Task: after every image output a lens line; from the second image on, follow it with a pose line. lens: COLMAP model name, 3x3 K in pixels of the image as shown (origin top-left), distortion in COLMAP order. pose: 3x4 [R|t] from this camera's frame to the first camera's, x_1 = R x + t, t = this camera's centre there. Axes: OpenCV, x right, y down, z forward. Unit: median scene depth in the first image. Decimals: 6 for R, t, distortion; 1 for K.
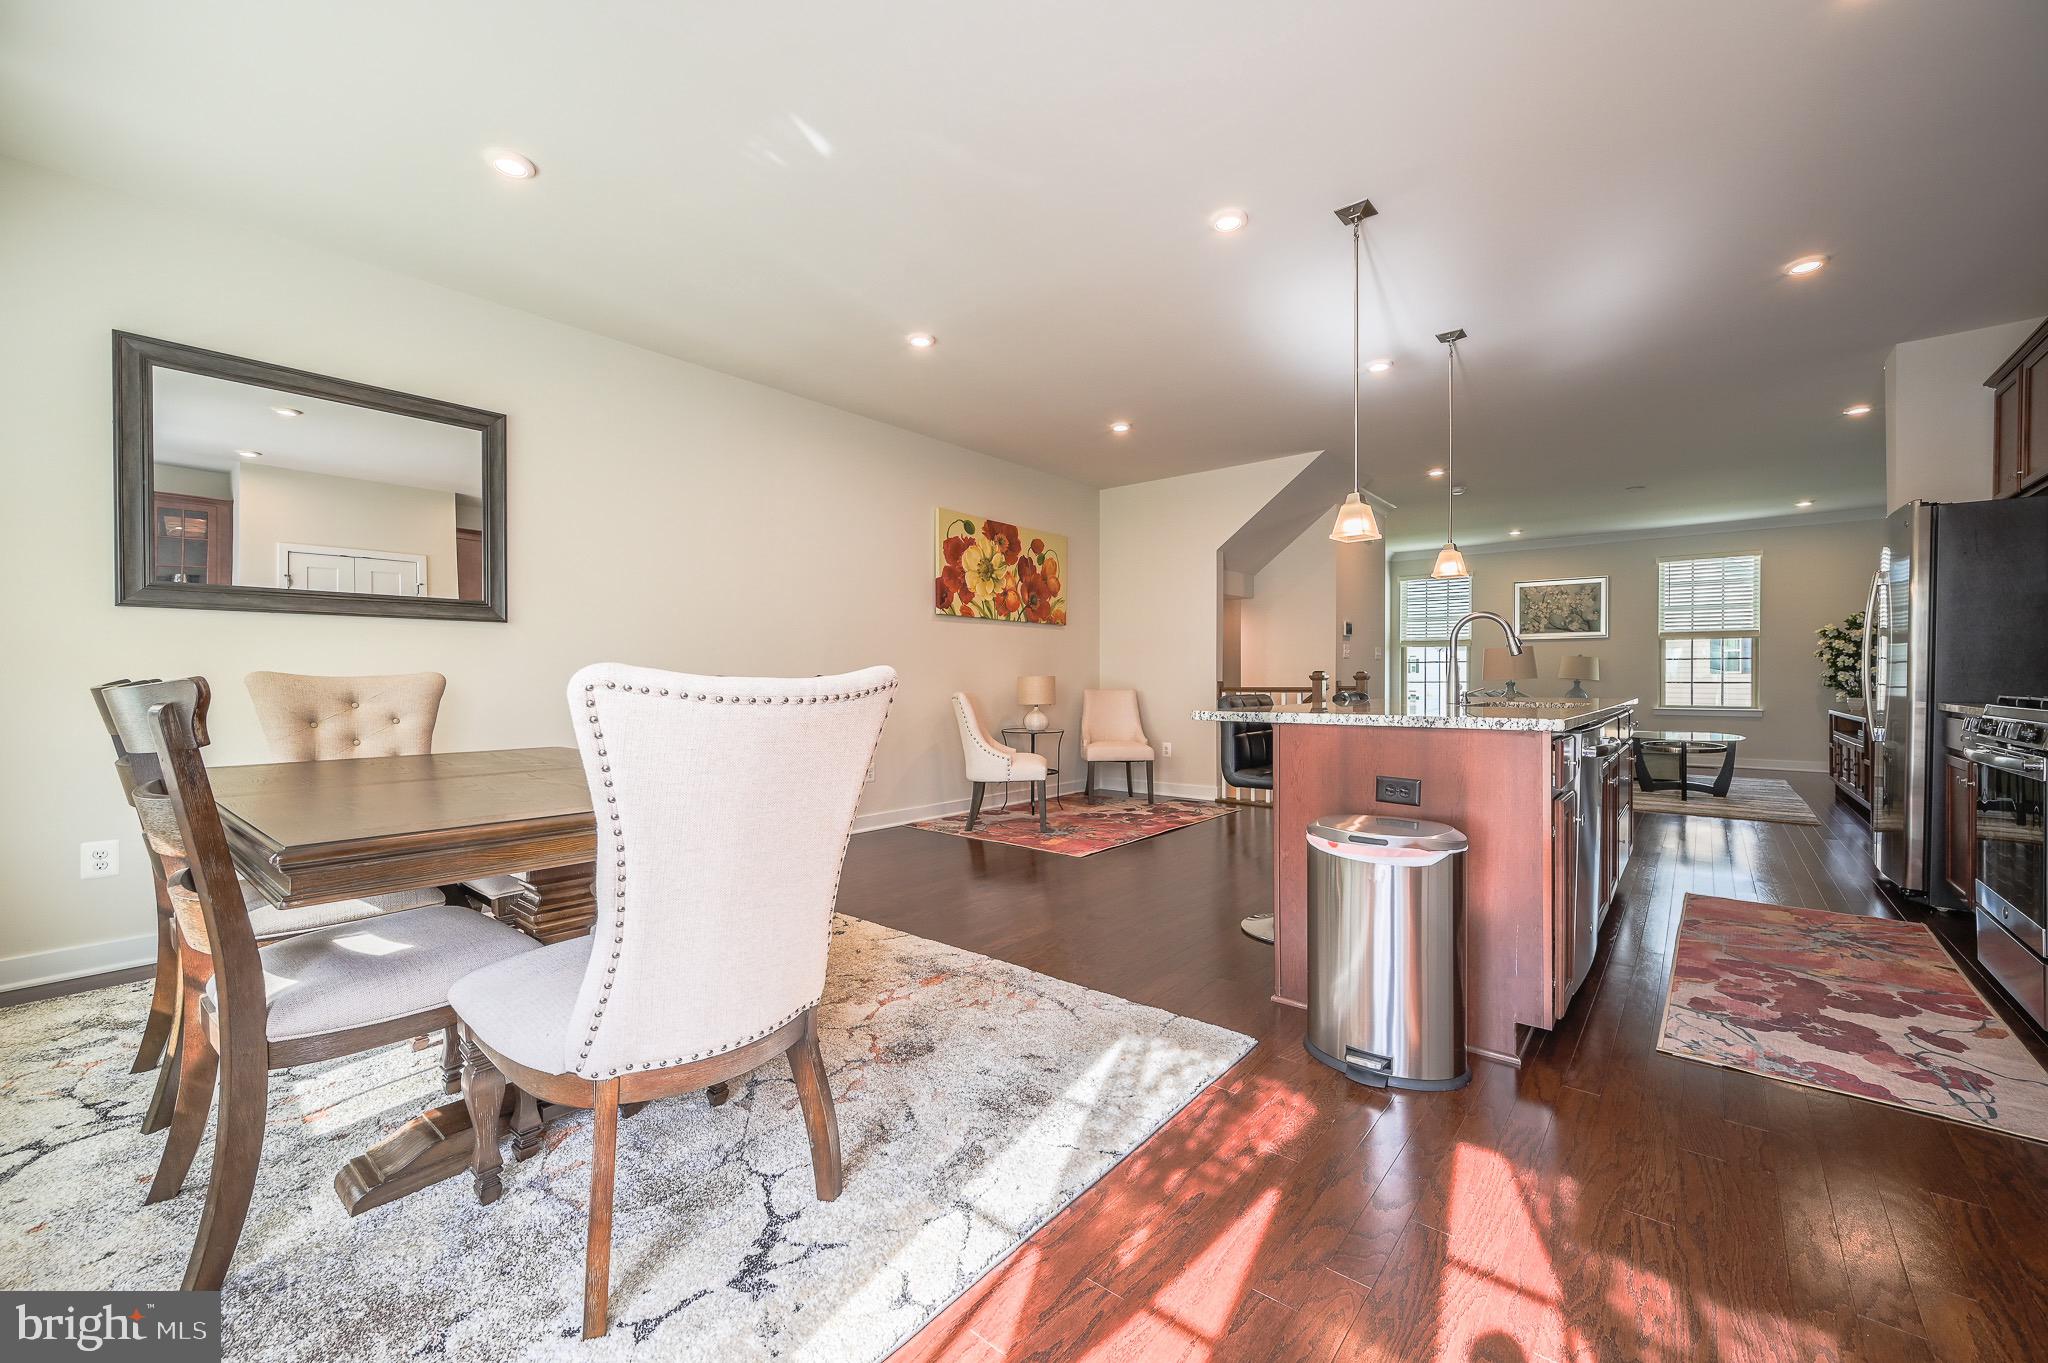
lens RADIAL K [[809.1, 0, 1025.5], [0, 809.1, 684.9], [0, 0, 1]] dist [-0.002872, 0.000478]
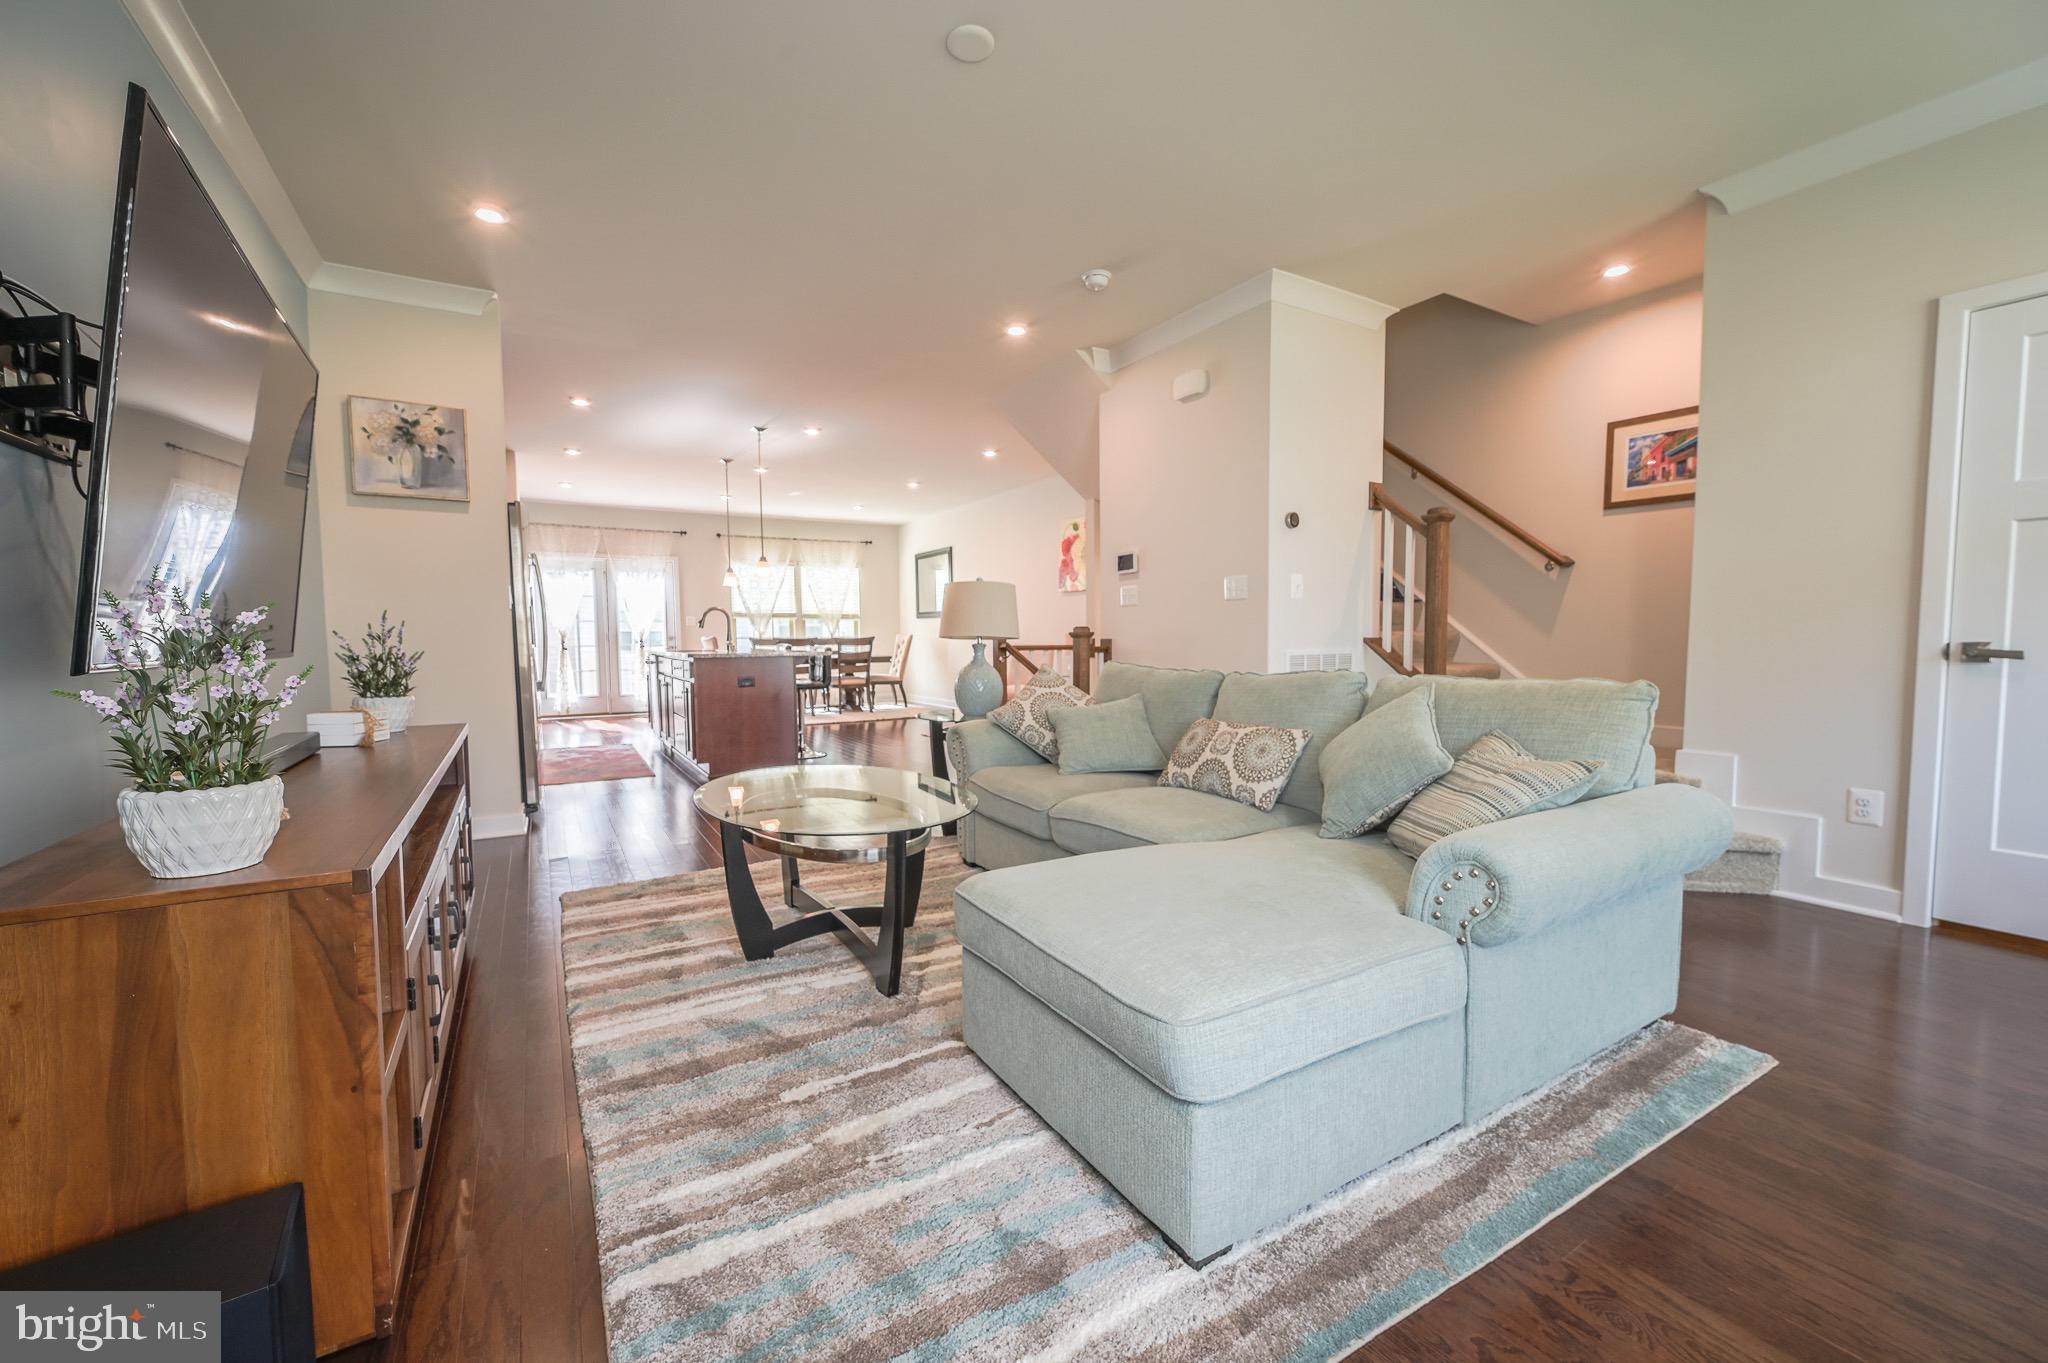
lens RADIAL K [[809.1, 0, 1023.3], [0, 809.1, 685.9], [0, 0, 1]] dist [-0.002872, 0.000478]
pose [[-0.323355, 0.063312, -0.944158, 1.261322], [0.000686, 0.997775, 0.066672, -0.013181], [0.946278, 0.020912, -0.322678, 1.332592]]
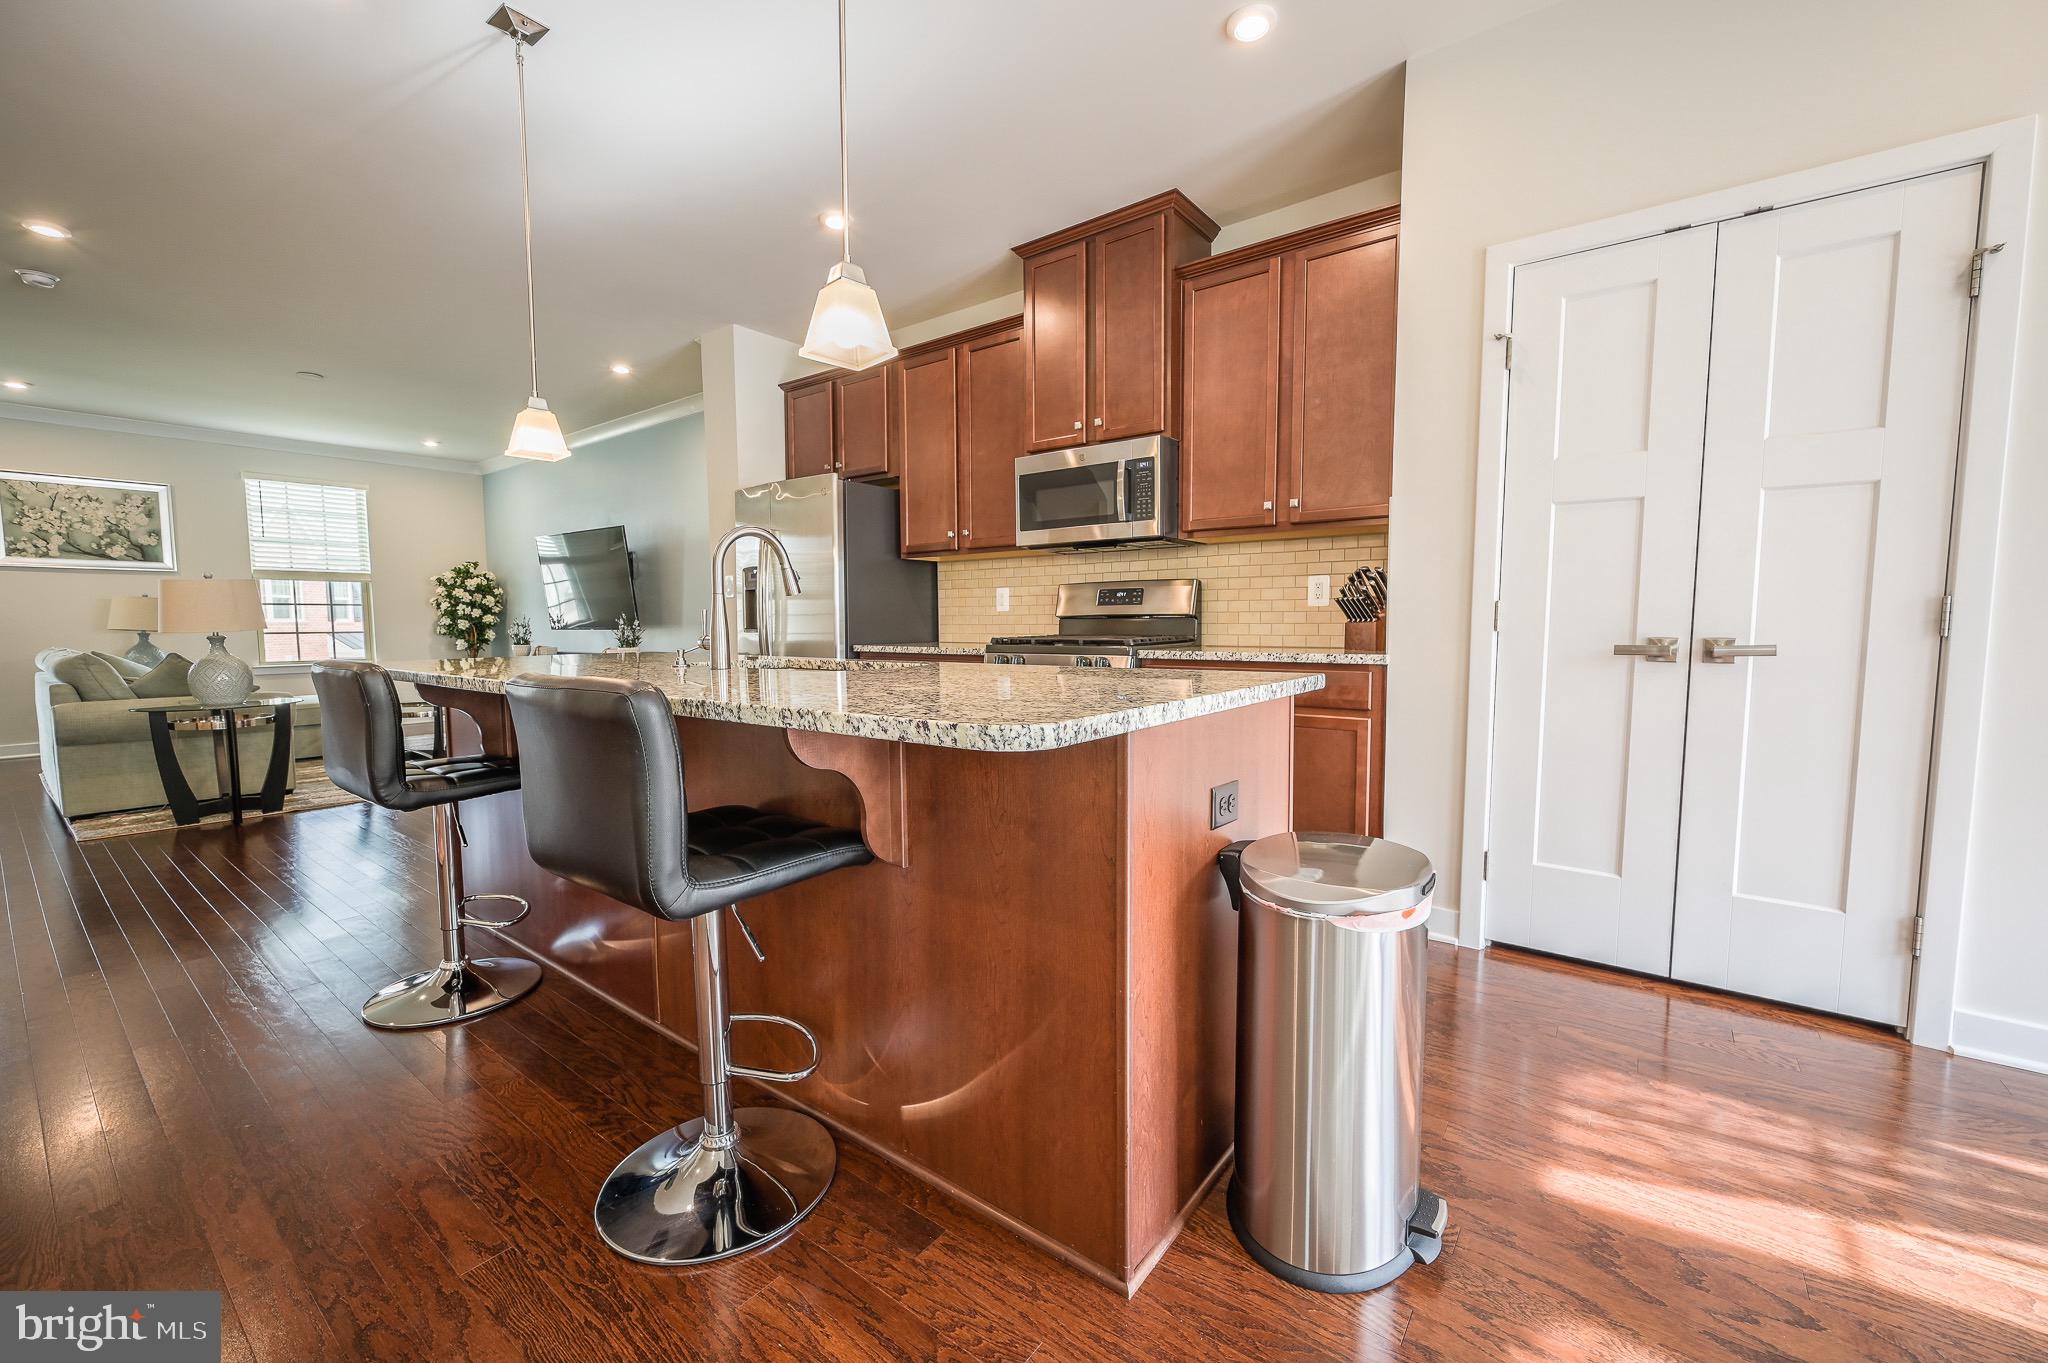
lens RADIAL K [[809.1, 0, 1025.0], [0, 809.1, 681.9], [0, 0, 1]] dist [-0.002872, 0.000478]
pose [[-0.048824, -0.073772, 0.996079, -0.059898], [0.014104, 0.997118, 0.074540, -0.005758], [-0.998708, 0.017688, -0.047643, 0.441056]]
